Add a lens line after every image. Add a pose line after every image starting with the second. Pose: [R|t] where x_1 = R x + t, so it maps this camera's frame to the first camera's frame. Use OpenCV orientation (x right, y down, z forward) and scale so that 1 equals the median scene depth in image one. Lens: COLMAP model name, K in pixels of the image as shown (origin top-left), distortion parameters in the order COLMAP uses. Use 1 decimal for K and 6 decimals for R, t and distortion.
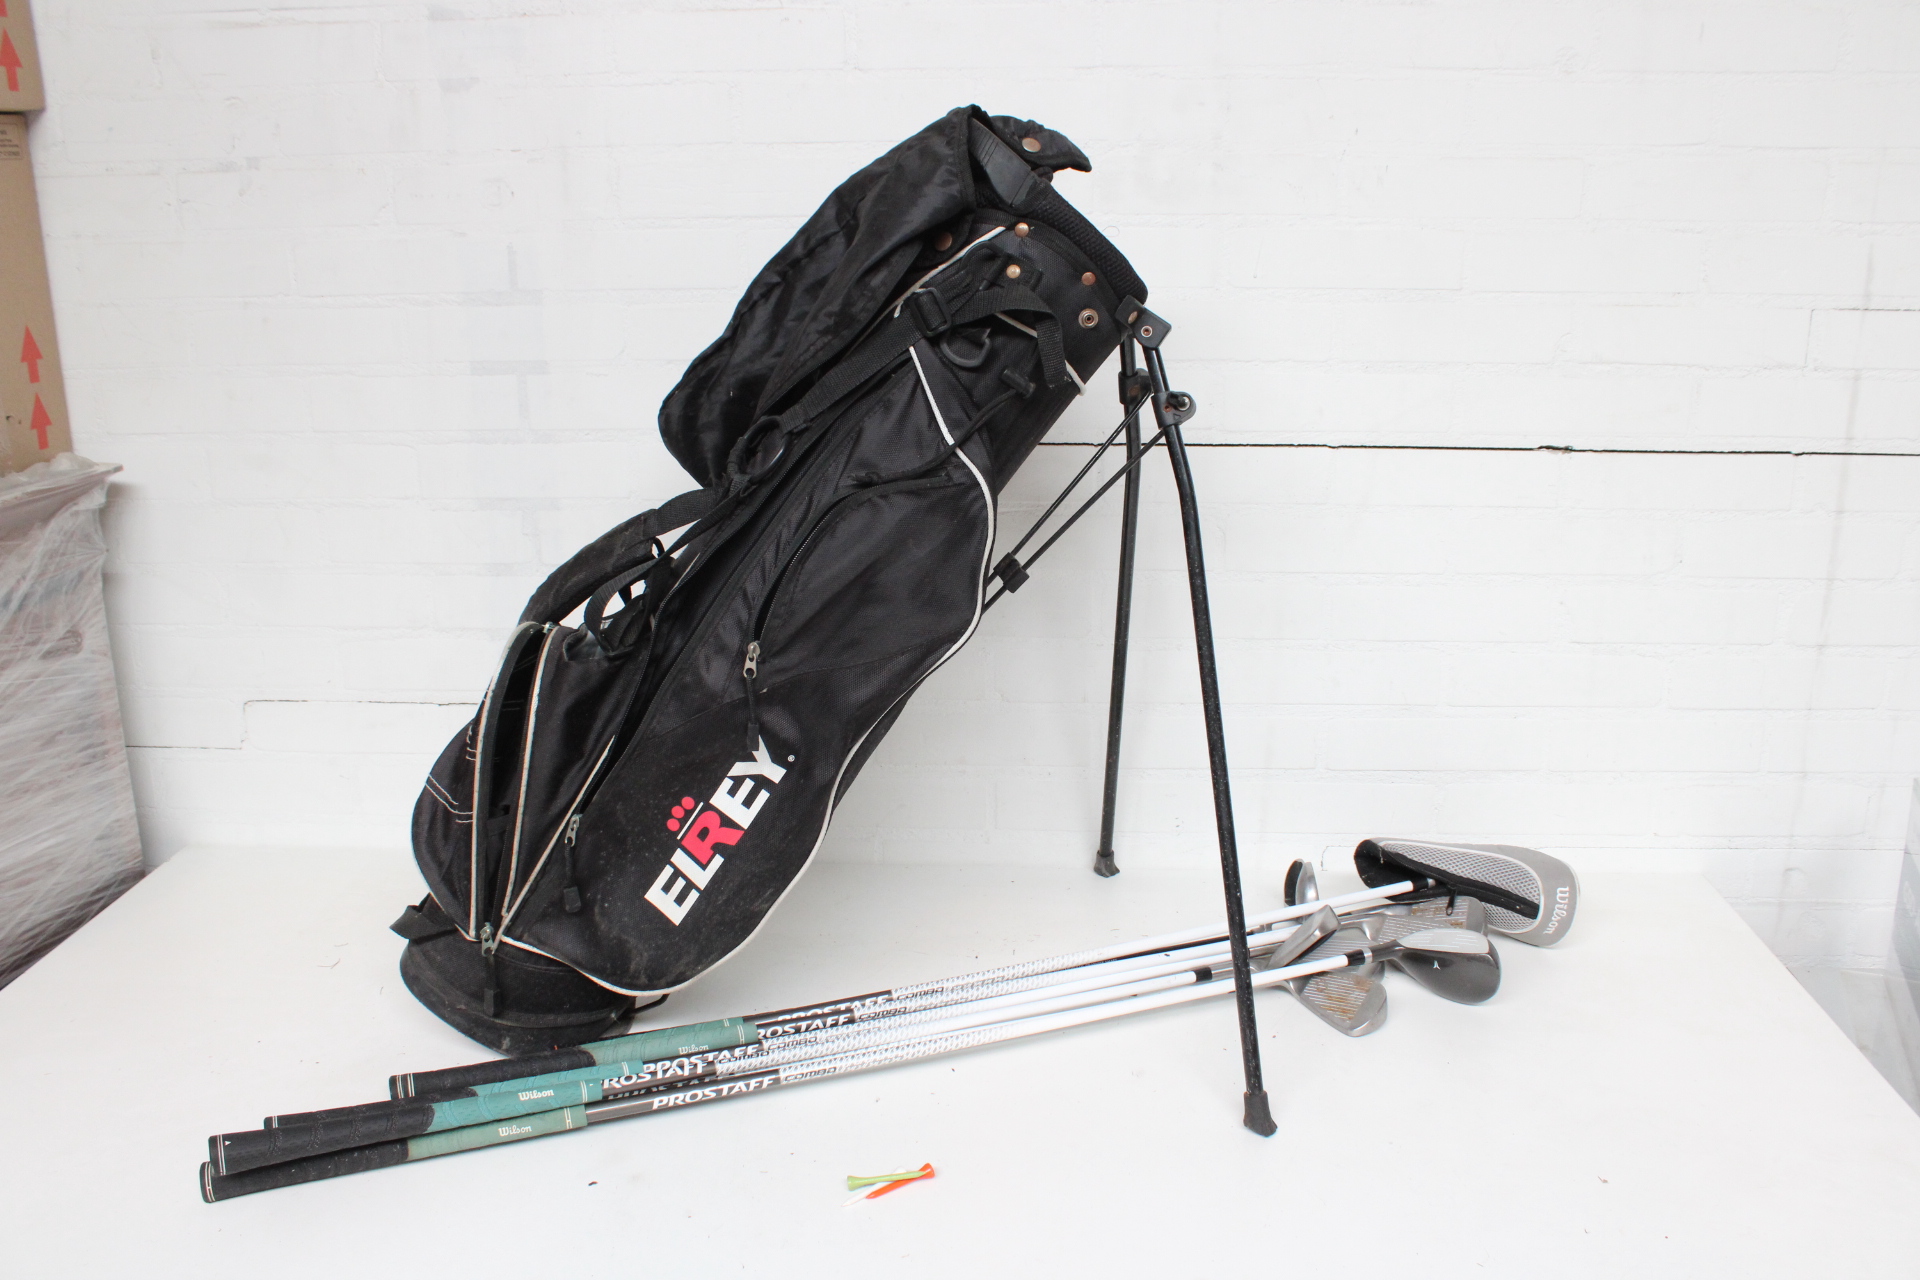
lens RADIAL K [[1523.6, 0, 960.0], [0, 1523.6, 640.0], [0, 0, 1]] dist [-0.144515, 0.001253]
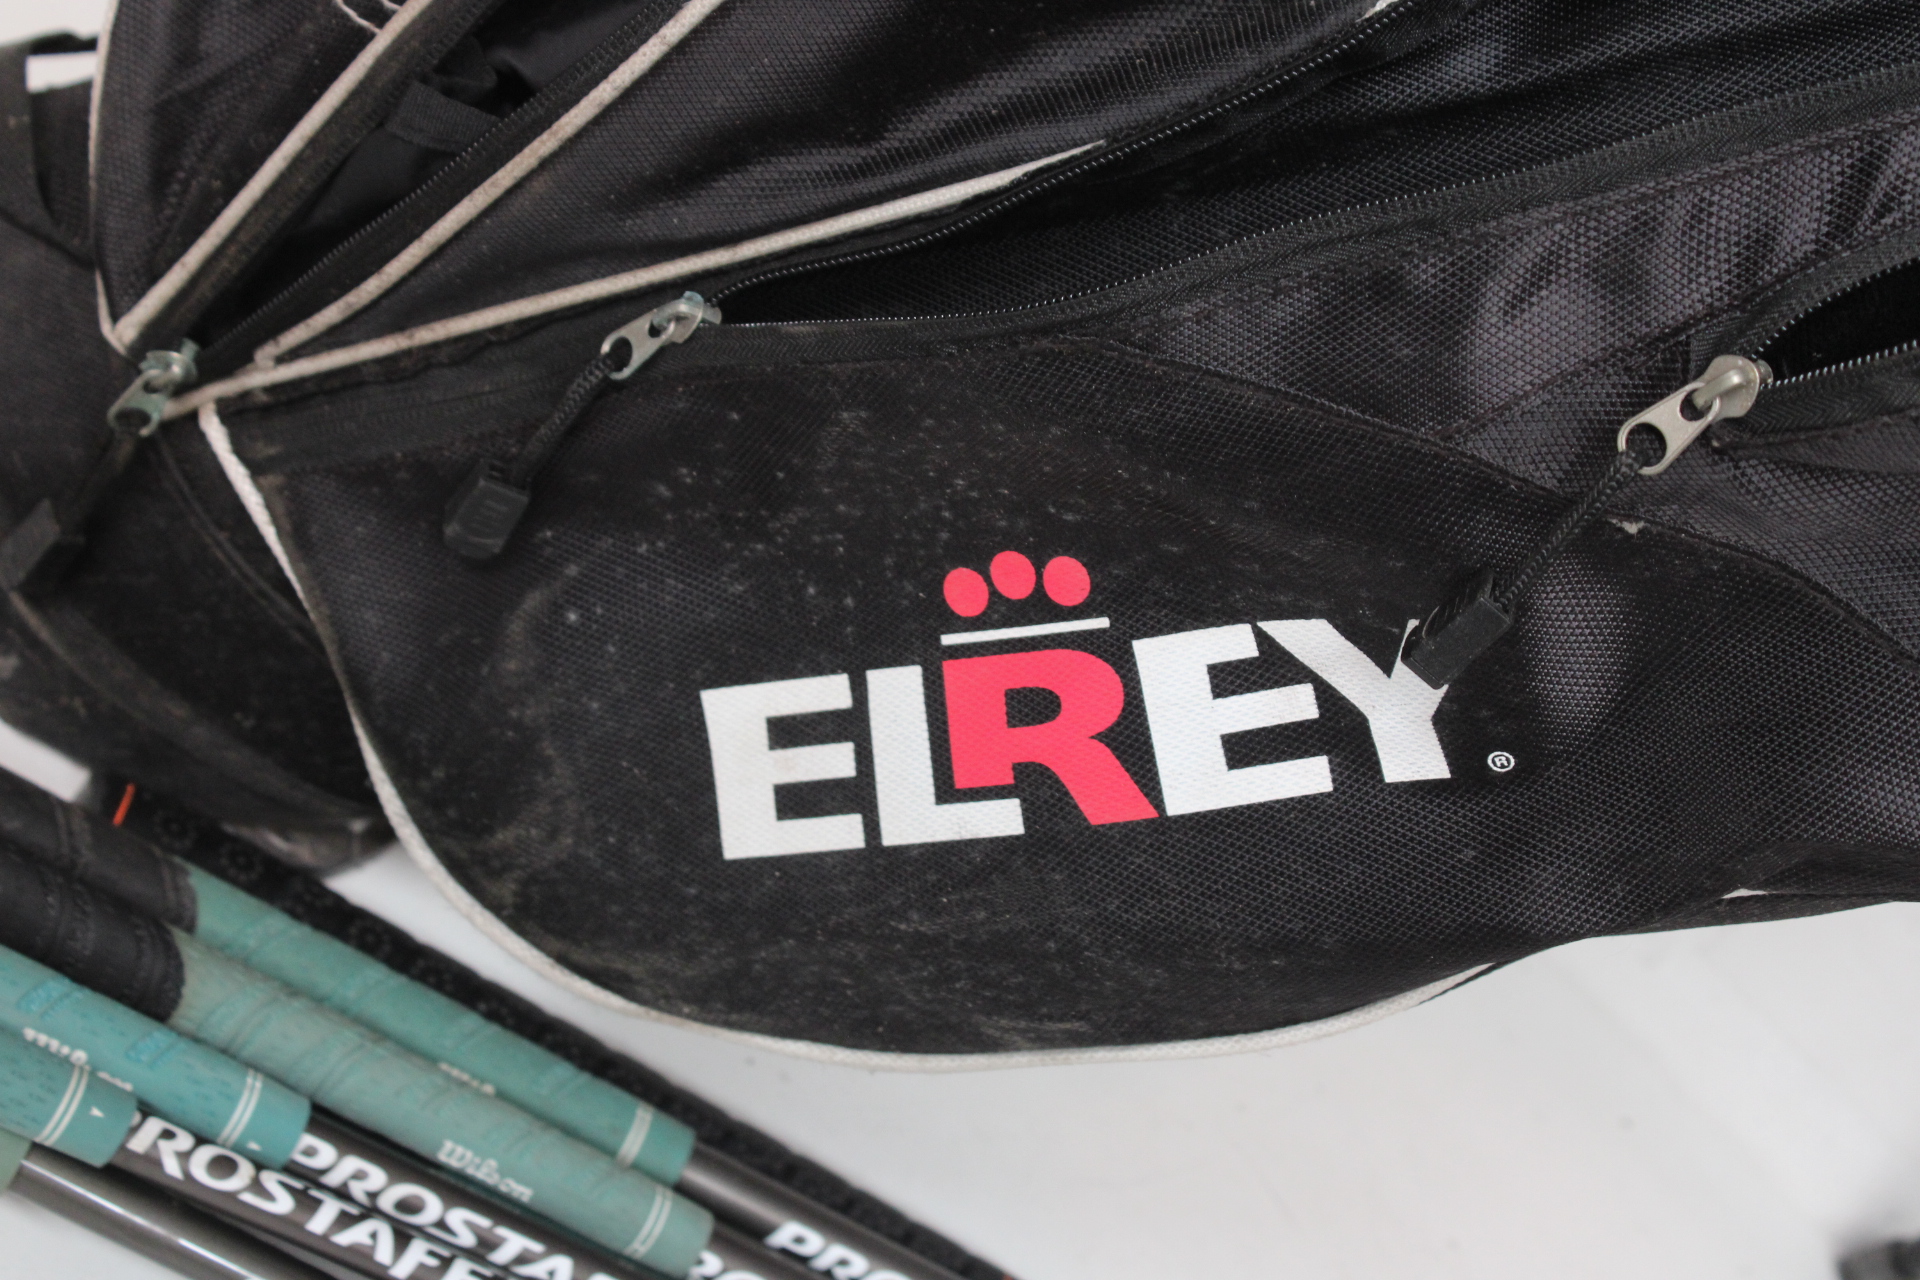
lens RADIAL K [[3375.3, 0, 960.0], [0, 3375.3, 640.0], [0, 0, 1]] dist [-0.019029, 0.062687]
pose [[0.735029, 0.678004, -0.006524, -0.182013], [-0.645645, 0.702822, 0.298636, -0.041356], [0.207062, -0.215294, 0.954345, 0.459326]]
